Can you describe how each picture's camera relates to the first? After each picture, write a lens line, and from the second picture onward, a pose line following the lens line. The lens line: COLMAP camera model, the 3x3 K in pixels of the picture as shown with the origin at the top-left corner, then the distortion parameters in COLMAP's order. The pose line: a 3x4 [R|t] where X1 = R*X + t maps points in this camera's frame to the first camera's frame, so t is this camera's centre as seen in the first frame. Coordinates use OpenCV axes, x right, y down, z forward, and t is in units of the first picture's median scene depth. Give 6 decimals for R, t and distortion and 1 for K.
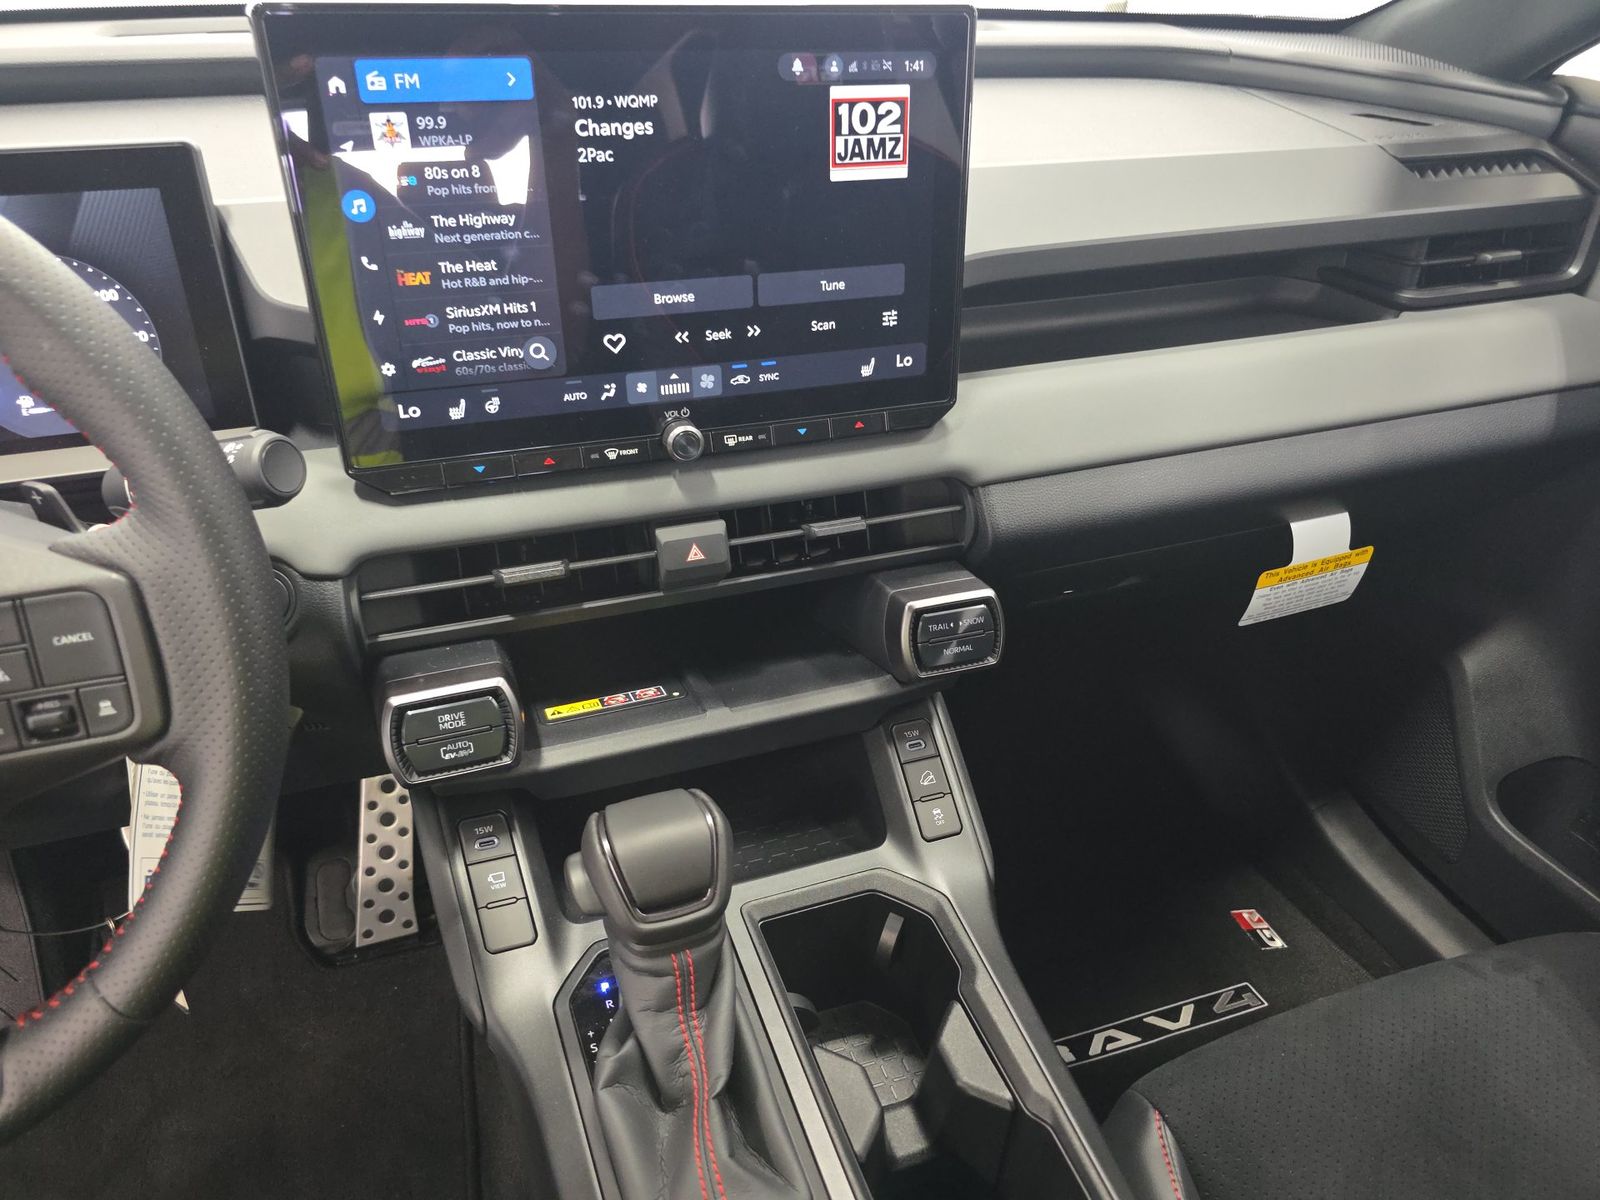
lens RADIAL K [[1051.2, 0, 764.0], [0, 1051.2, 599.9], [0, 0, 1]] dist [0.008865, -0.028038]
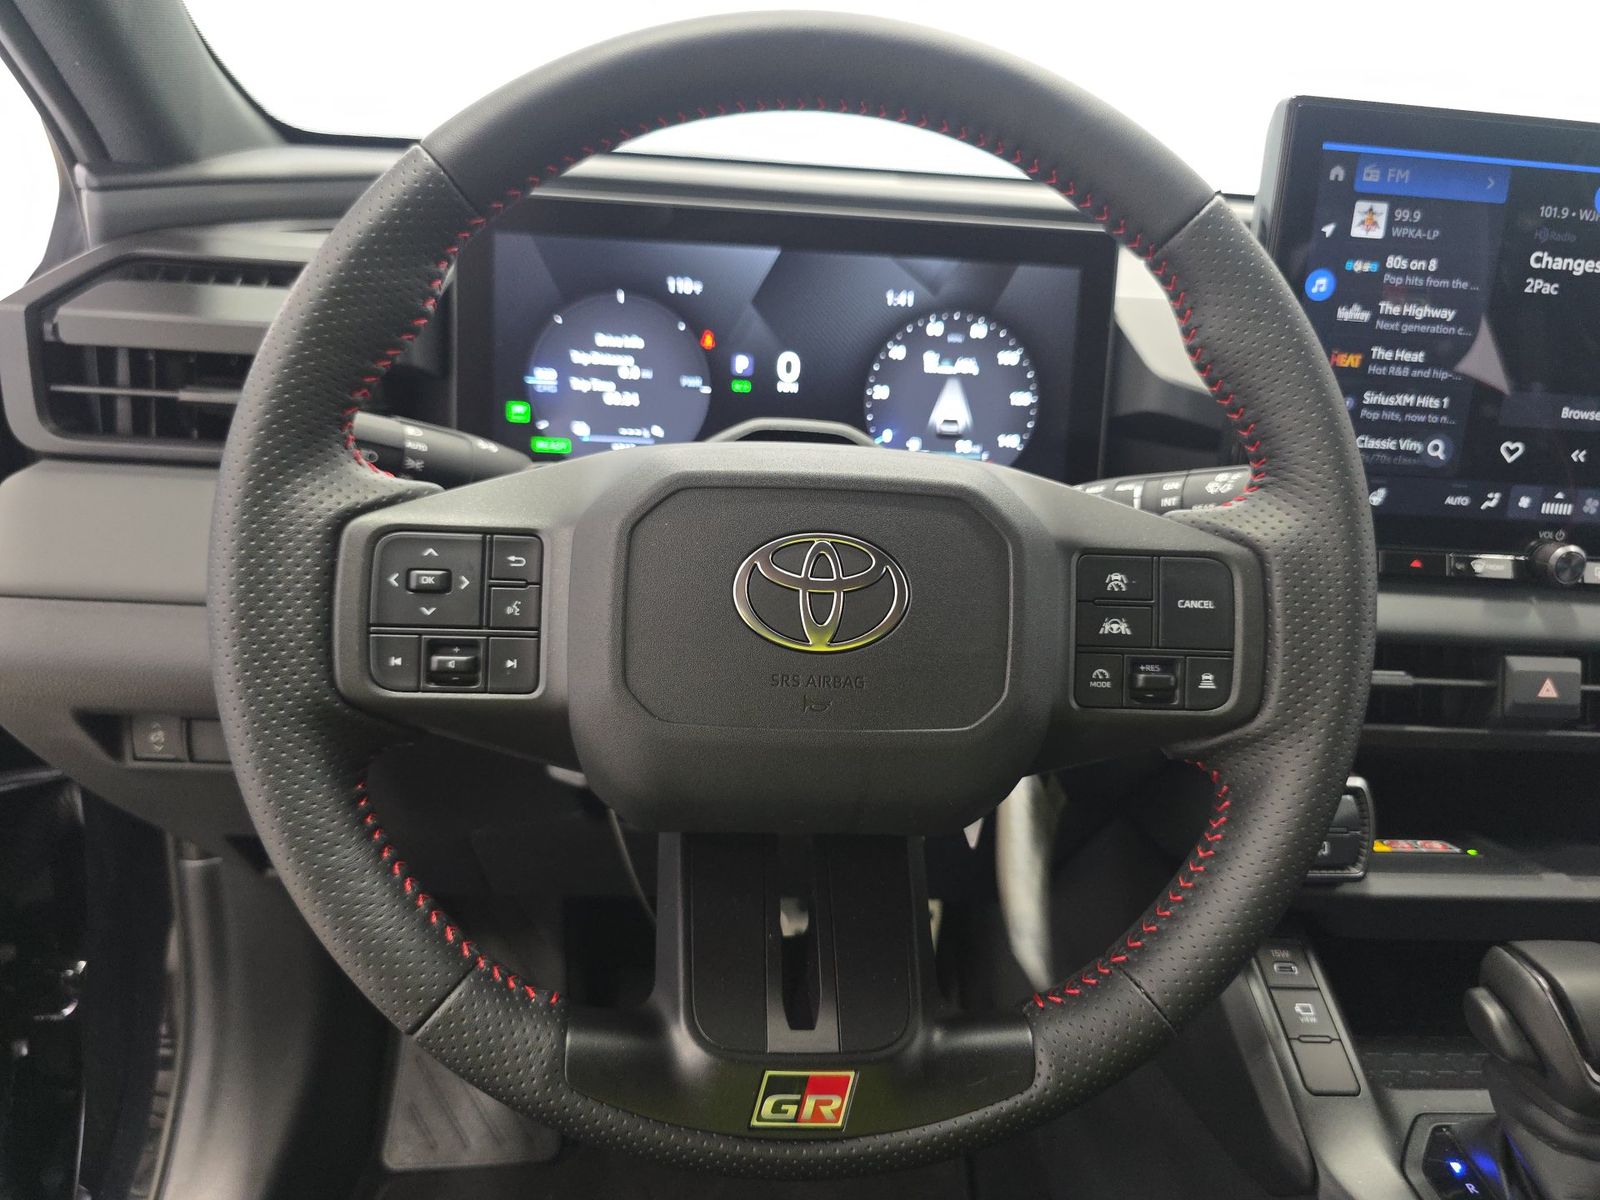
lens RADIAL K [[1051.2, 0, 764.0], [0, 1051.2, 599.9], [0, 0, 1]] dist [0.008865, -0.028038]
pose [[0.957894, 0.131799, -0.255086, -0.558262], [-0.187090, 0.960433, -0.206316, 0.219893], [0.217801, 0.245352, 0.944651, -0.017459]]
